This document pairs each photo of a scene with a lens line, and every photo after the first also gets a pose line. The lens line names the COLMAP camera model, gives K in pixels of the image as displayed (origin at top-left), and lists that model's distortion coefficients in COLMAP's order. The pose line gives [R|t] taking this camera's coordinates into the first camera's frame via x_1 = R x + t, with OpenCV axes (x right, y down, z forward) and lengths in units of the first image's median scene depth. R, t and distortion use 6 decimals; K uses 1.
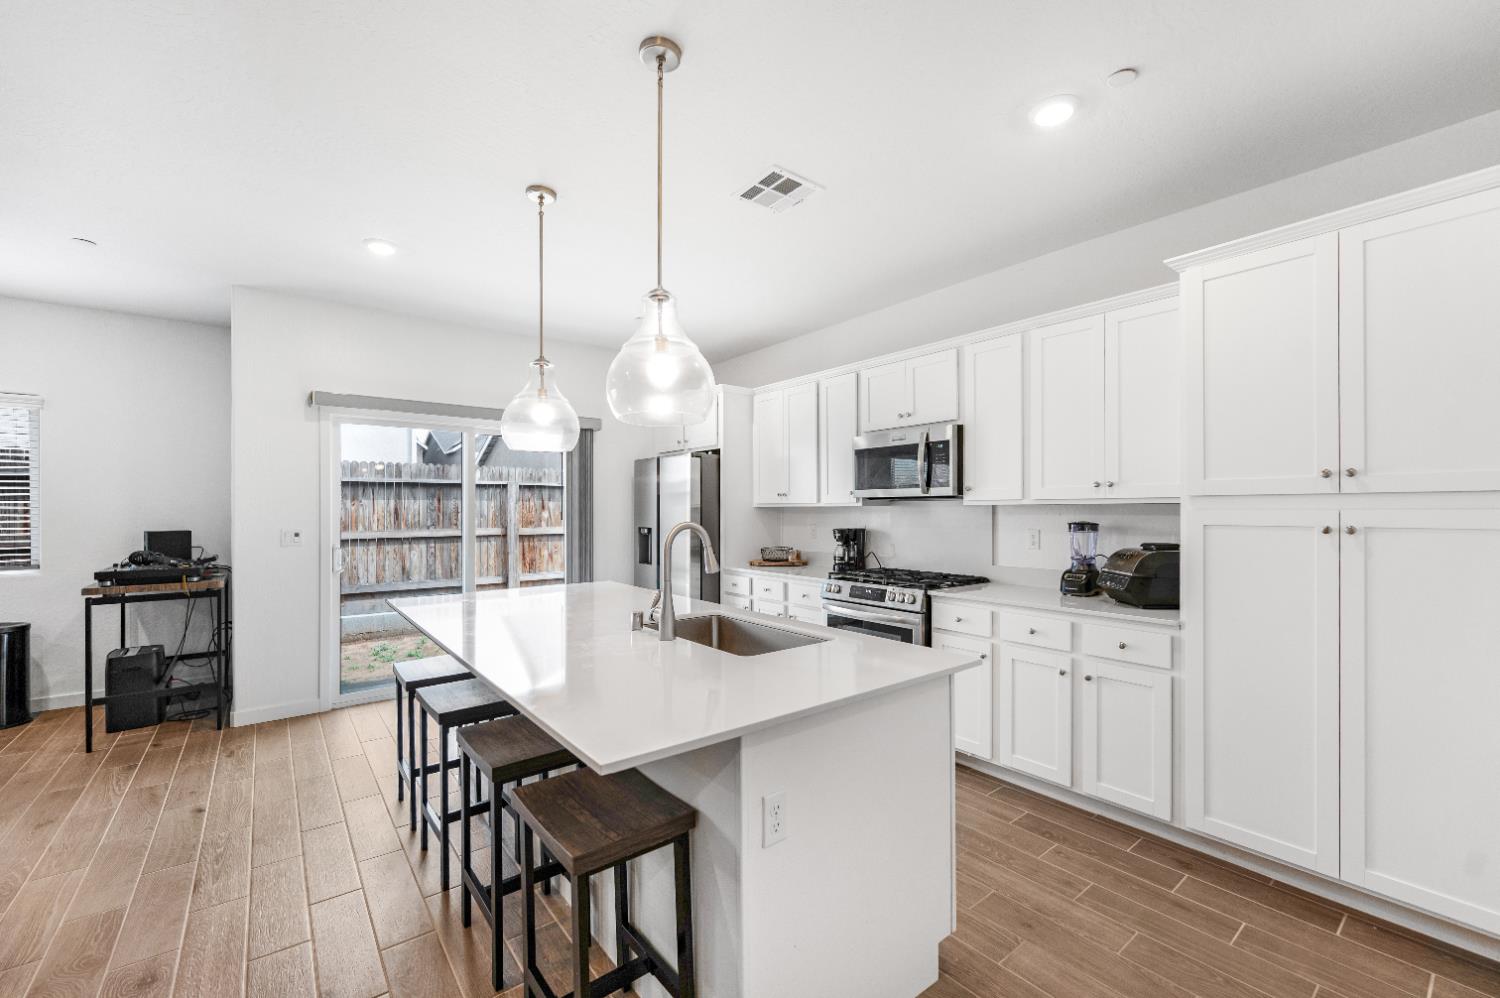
lens RADIAL K [[634.1, 0, 759.6], [0, 634.1, 513.3], [0, 0, 1]] dist [0.016986, -0.000039]
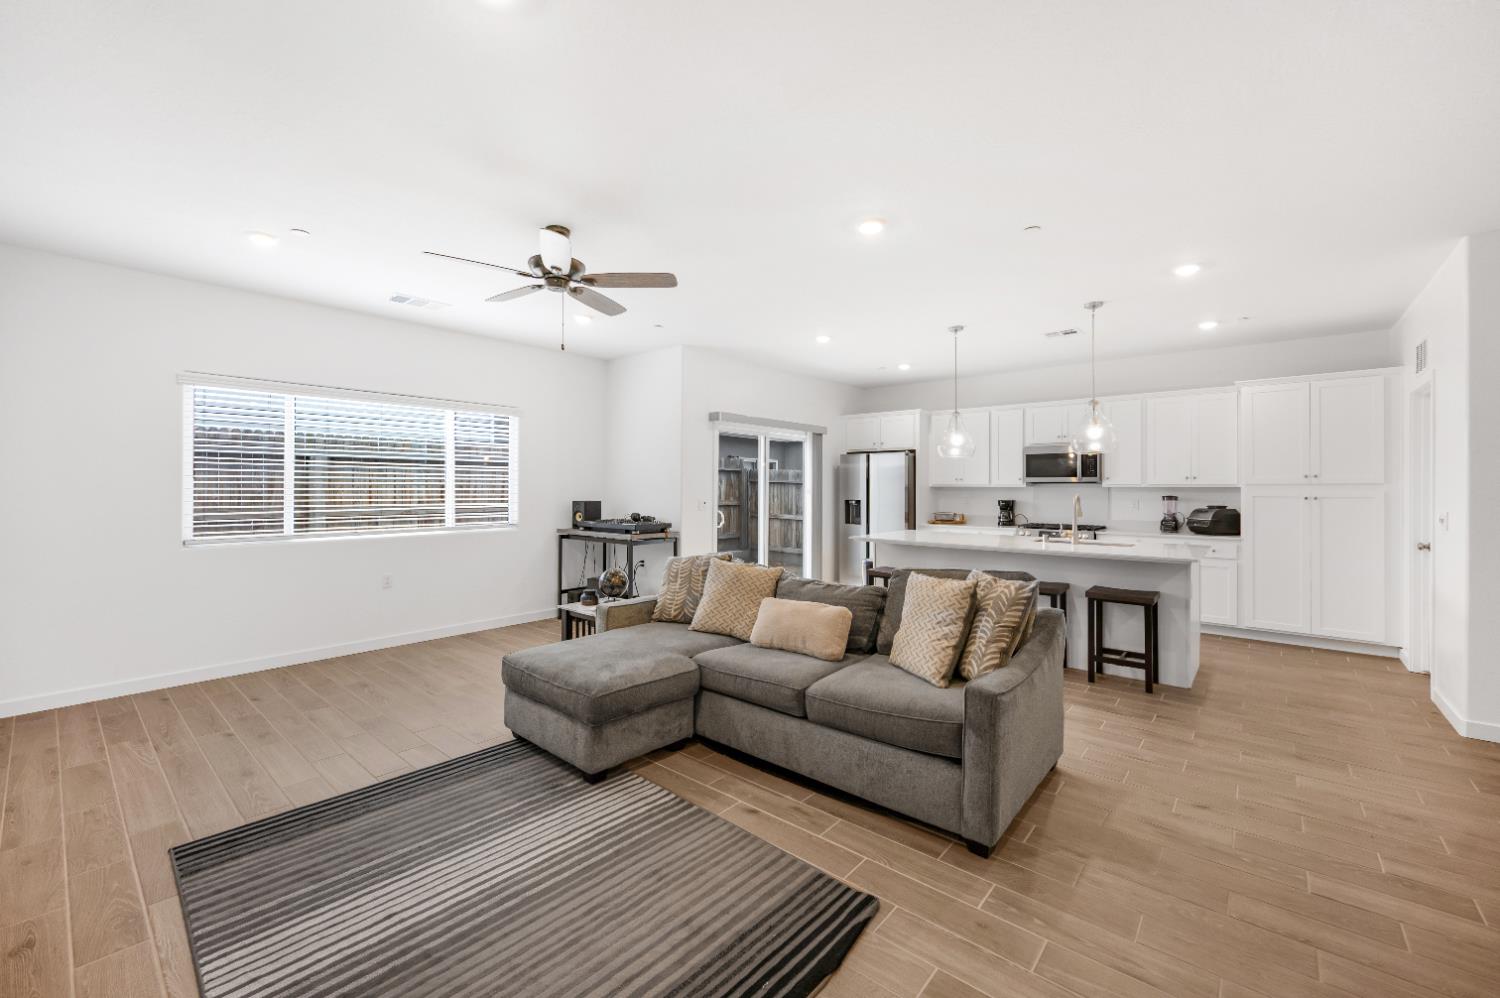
lens RADIAL K [[618.9, 0, 757.4], [0, 618.9, 495.2], [0, 0, 1]] dist [-0.001456, 0.000194]
pose [[0.982168, 0.002485, 0.187991, -0.916318], [-0.003941, 0.999965, 0.007373, 0.002282], [-0.187966, -0.007982, 0.982143, -0.534481]]
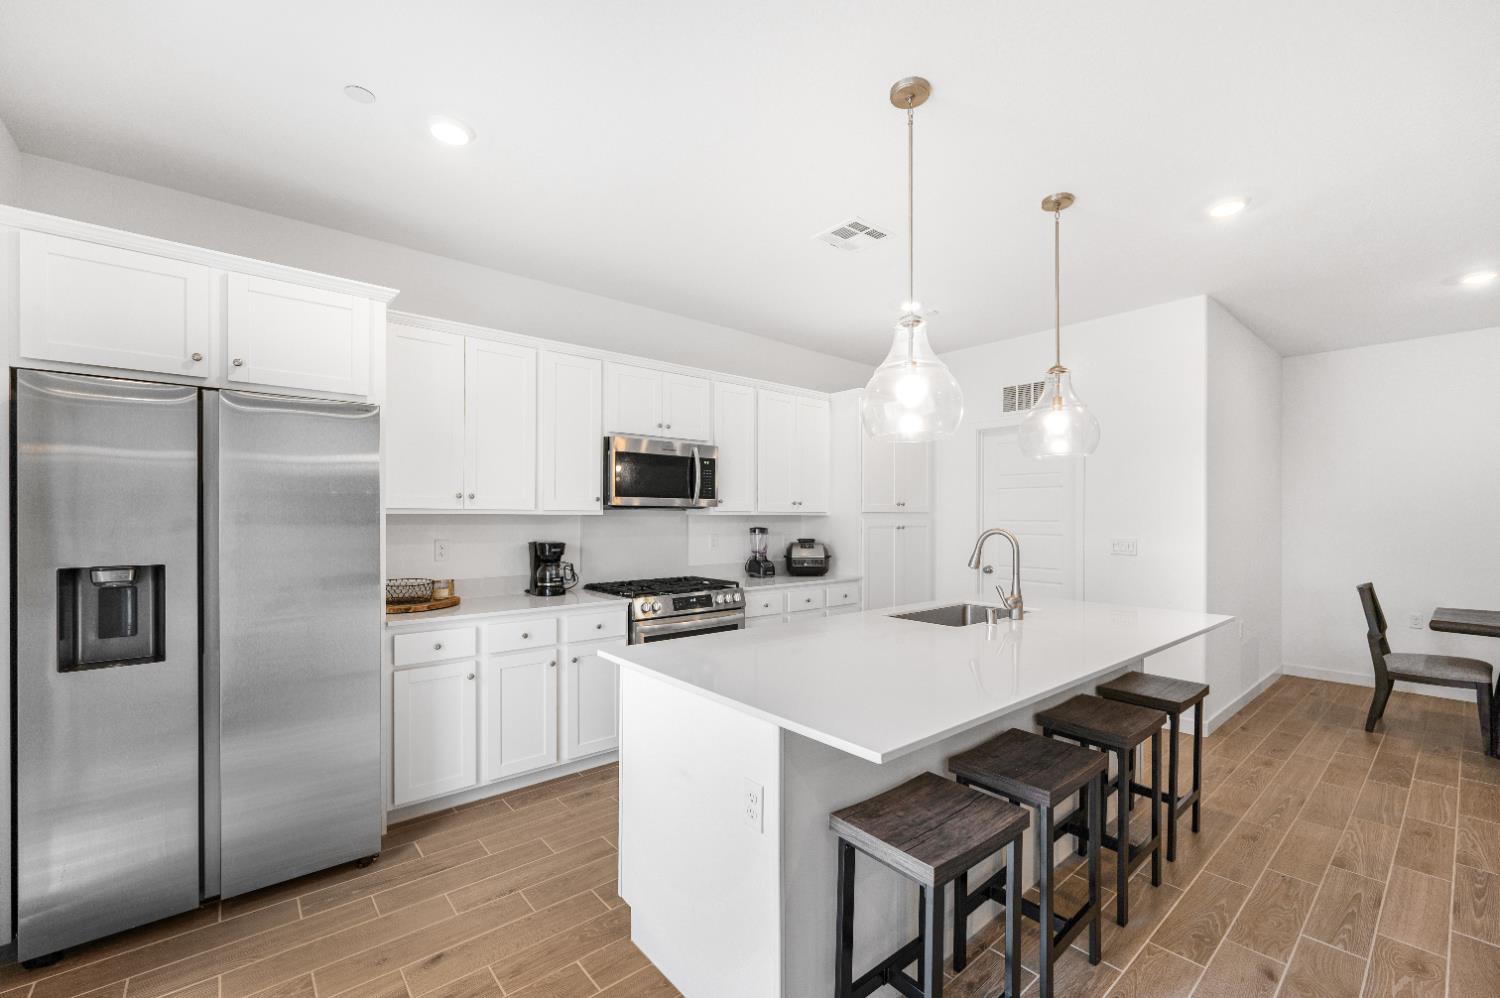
lens RADIAL K [[608.5, 0, 743.6], [0, 608.5, 525.7], [0, 0, 1]] dist [-0.001891, -0.000141]
pose [[-0.023571, -0.014043, 0.999624, -0.732761], [-0.000329, 0.999901, 0.014039, -0.008040], [-0.999722, 0.000002, -0.023573, 0.869256]]
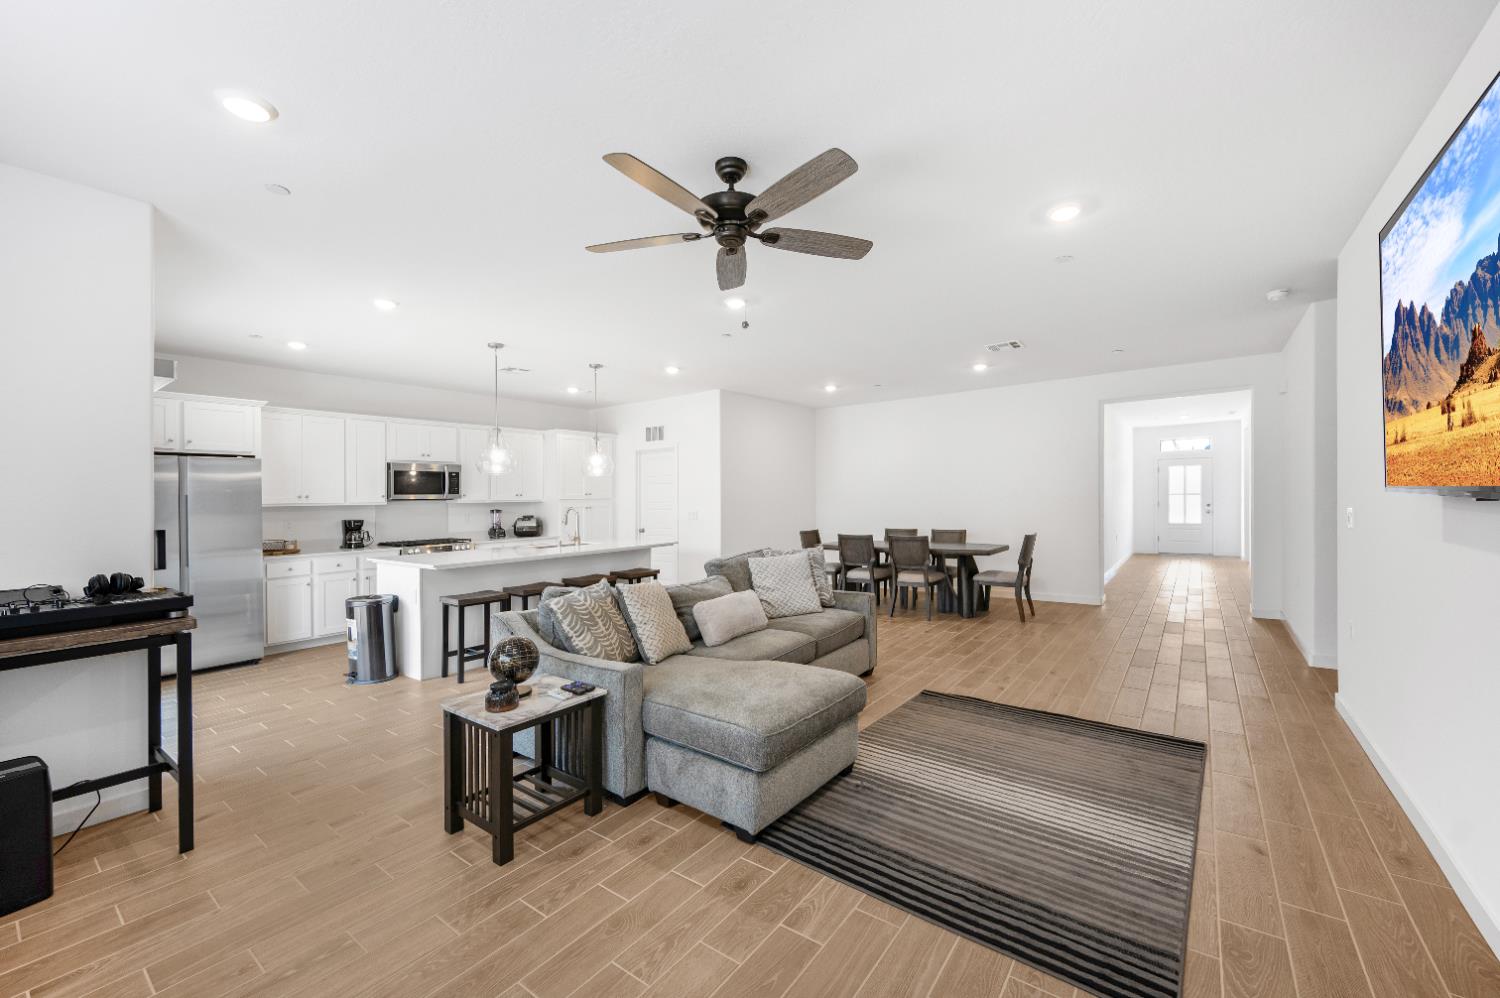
lens RADIAL K [[592.9, 0, 751.6], [0, 592.9, 499.2], [0, 0, 1]] dist [0.002362, -0.000130]
pose [[-0.257163, 0.007218, 0.966341, -1.659907], [0.021796, 0.999761, -0.001668, -0.001293], [-0.966122, 0.020633, -0.257259, 0.508055]]
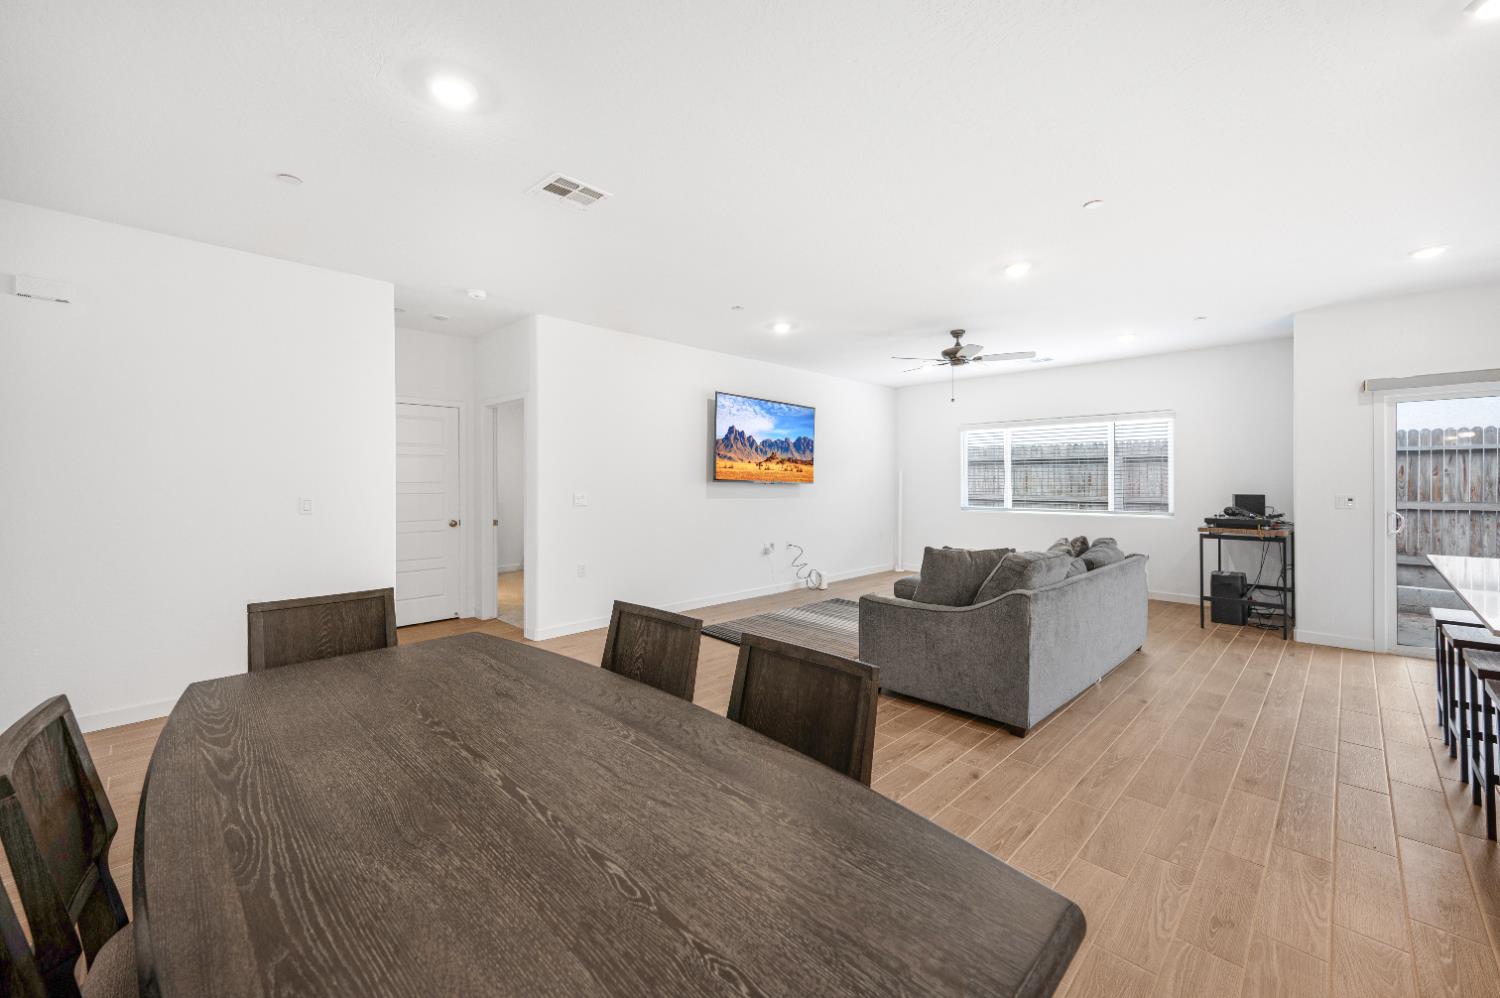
lens RADIAL K [[586.5, 0, 716.1], [0, 586.5, 481.9], [0, 0, 1]] dist [-0.000708, -0.000214]
pose [[0.087887, -0.000922, -0.996130, 0.301912], [-0.002493, 0.999996, -0.001145, 0.004347], [0.996127, 0.002584, 0.087884, -0.323478]]
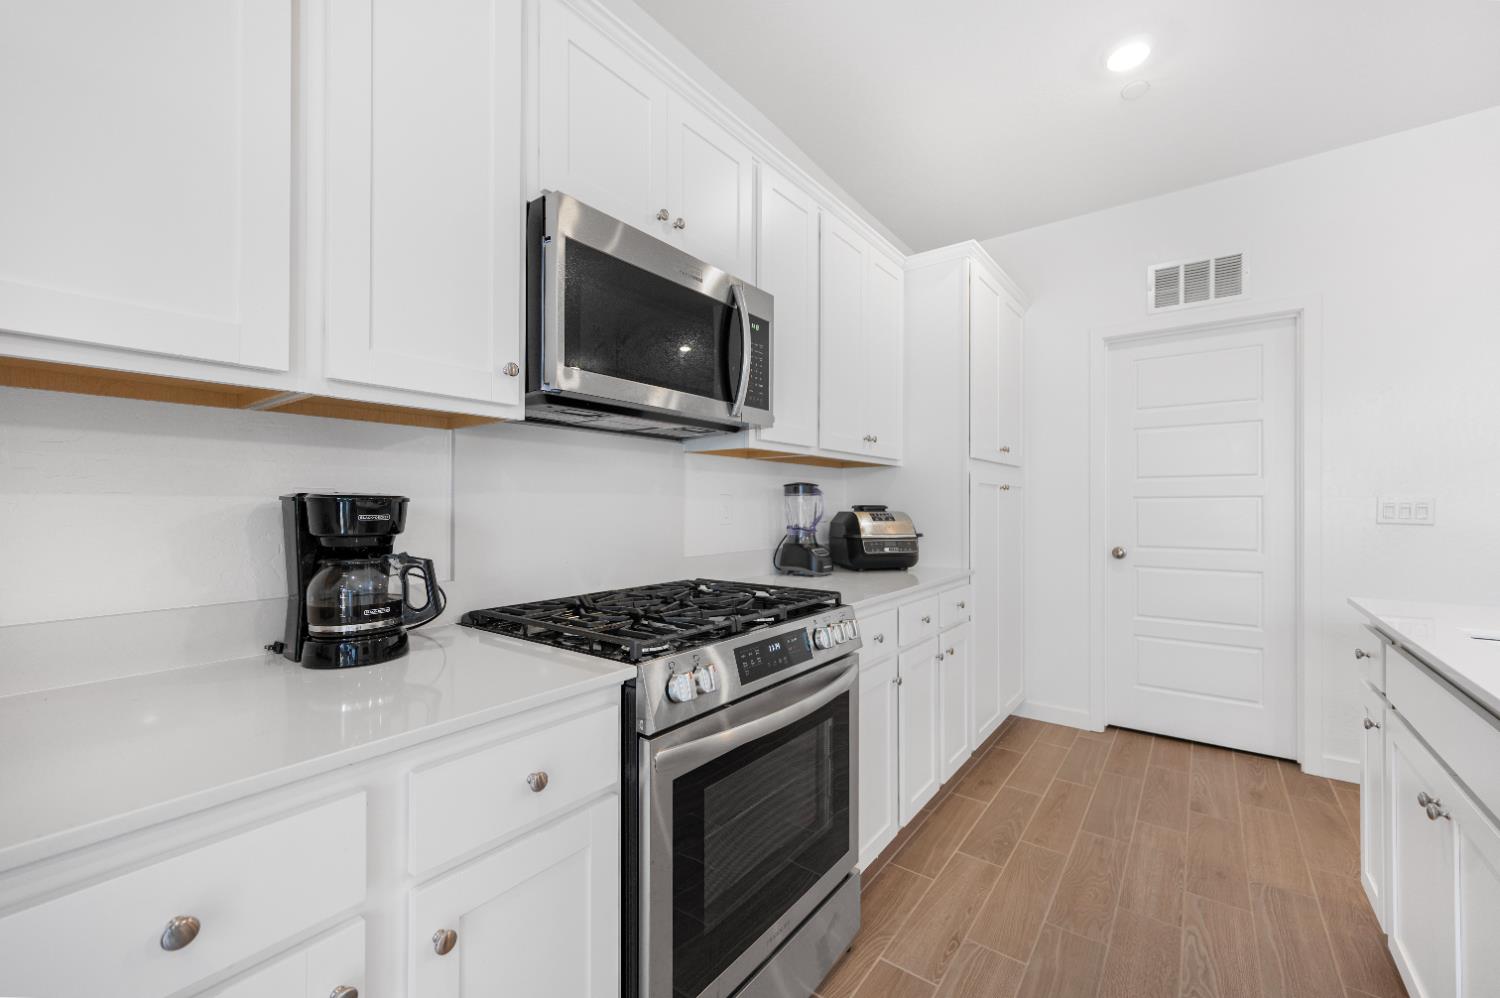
lens RADIAL K [[608.1, 0, 741.3], [0, 608.1, 499.6], [0, 0, 1]] dist [0.001533, 0.000149]
pose [[-0.251899, 0.010995, 0.967691, -0.167662], [0.004081, 0.999939, -0.010299, 0.034194], [-0.967745, 0.001355, -0.251929, 1.025415]]
